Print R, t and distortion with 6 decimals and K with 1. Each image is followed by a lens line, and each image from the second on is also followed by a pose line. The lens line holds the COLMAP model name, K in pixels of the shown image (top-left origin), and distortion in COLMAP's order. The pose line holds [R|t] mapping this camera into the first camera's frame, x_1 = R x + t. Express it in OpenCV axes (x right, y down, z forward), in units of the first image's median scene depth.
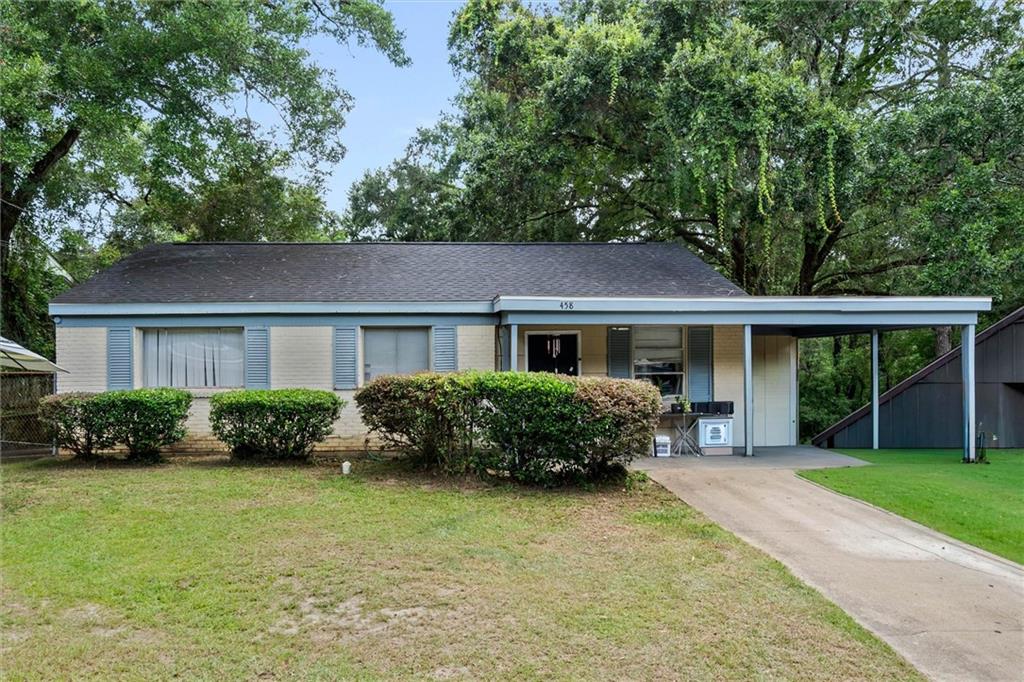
lens RADIAL K [[688.1, 0, 512.0], [0, 688.1, 347.0], [0, 0, 1]] dist [-0.003291, 0.000981]
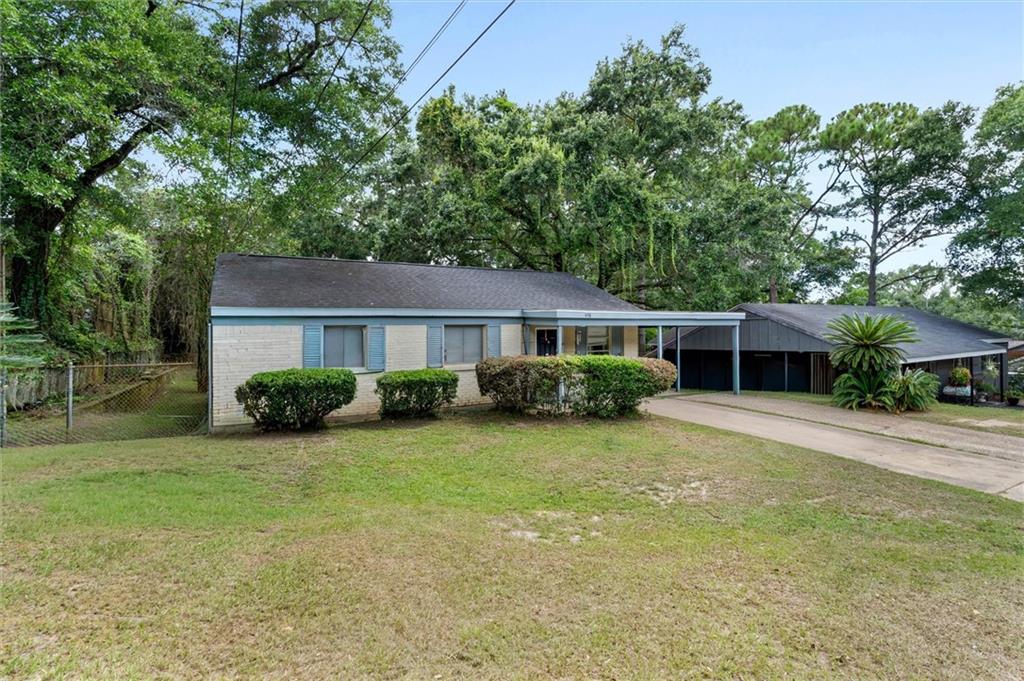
lens RADIAL K [[481.7, 0, 508.2], [0, 481.7, 316.0], [0, 0, 1]] dist [0.002107, 0.000272]
pose [[0.887649, 0.009779, 0.460417, -0.586517], [-0.001881, 0.999843, -0.017611, -0.032005], [-0.460517, 0.014767, 0.887528, 0.009306]]
